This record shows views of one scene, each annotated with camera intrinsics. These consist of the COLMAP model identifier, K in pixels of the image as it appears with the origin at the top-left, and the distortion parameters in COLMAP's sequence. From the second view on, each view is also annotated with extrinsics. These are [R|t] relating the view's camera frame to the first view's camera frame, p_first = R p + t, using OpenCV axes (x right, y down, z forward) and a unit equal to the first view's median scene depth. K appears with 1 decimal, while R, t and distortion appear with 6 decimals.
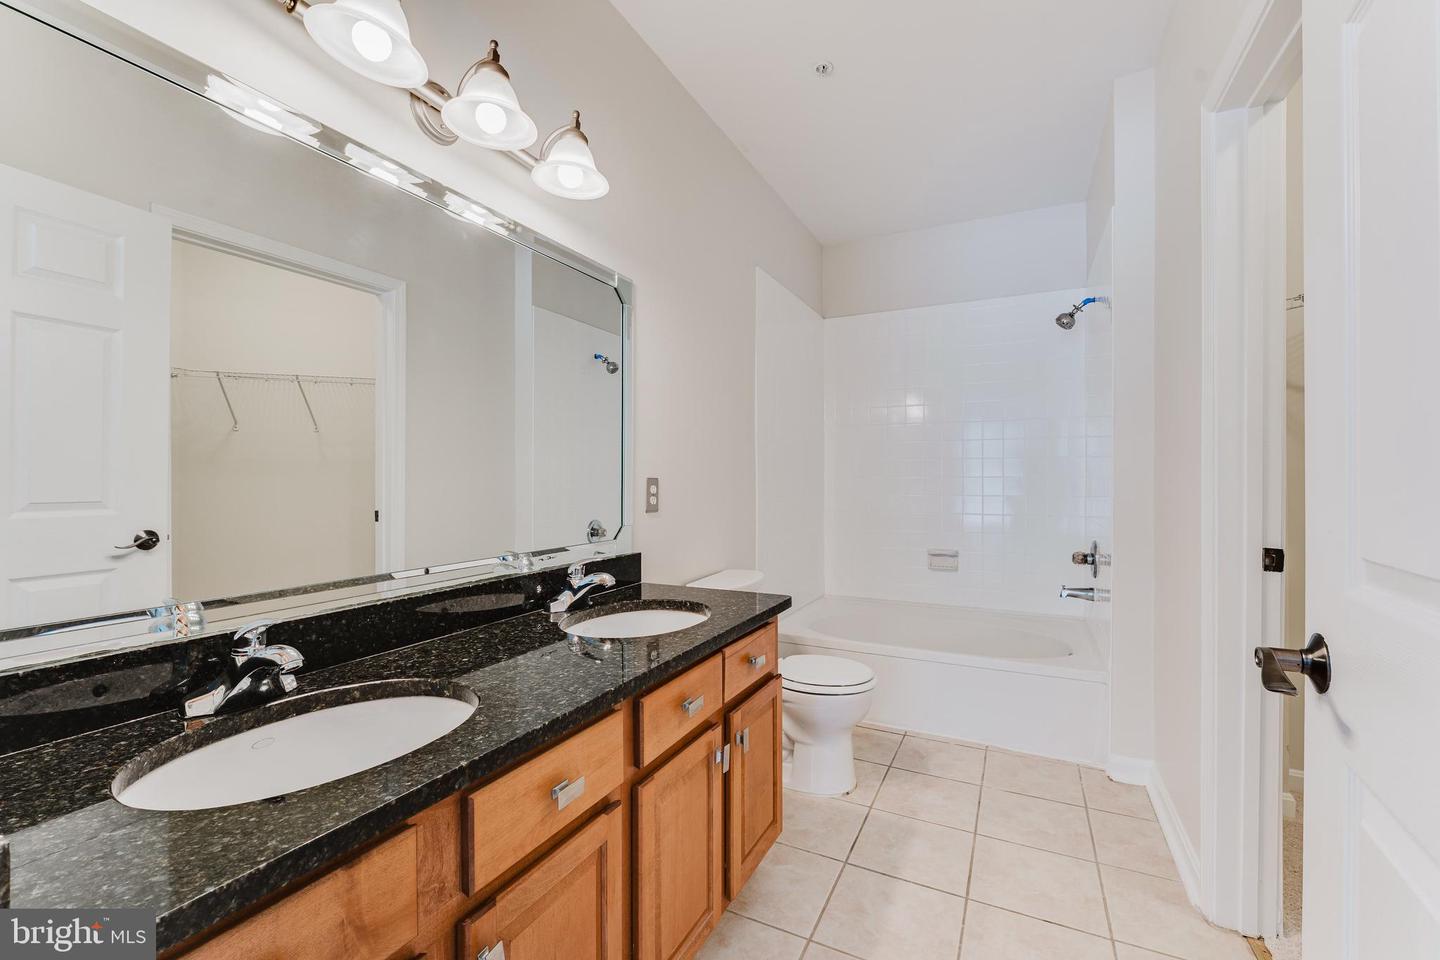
lens RADIAL K [[603.8, 0, 718.7], [0, 603.8, 481.0], [0, 0, 1]] dist [-0.004676, -0.000332]
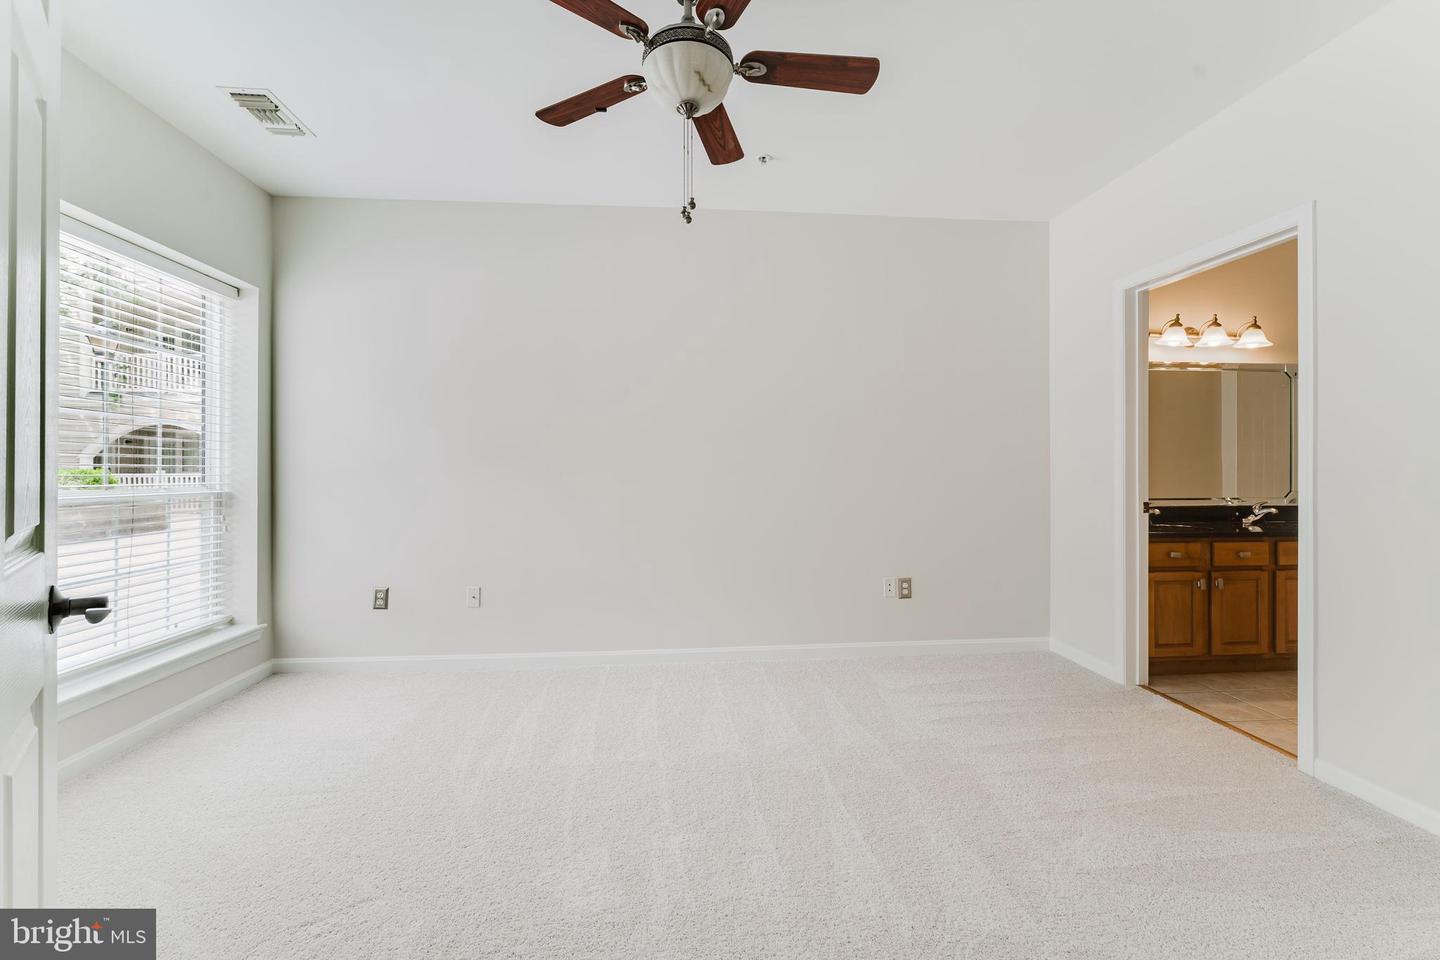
lens RADIAL K [[603.8, 0, 721.9], [0, 603.8, 471.2], [0, 0, 1]] dist [-0.004676, -0.000332]
pose [[0.527562, -0.001995, -0.849514, 0.933116], [0.007862, 0.999966, 0.002534, -0.014770], [0.849480, -0.008016, 0.527560, -2.853016]]
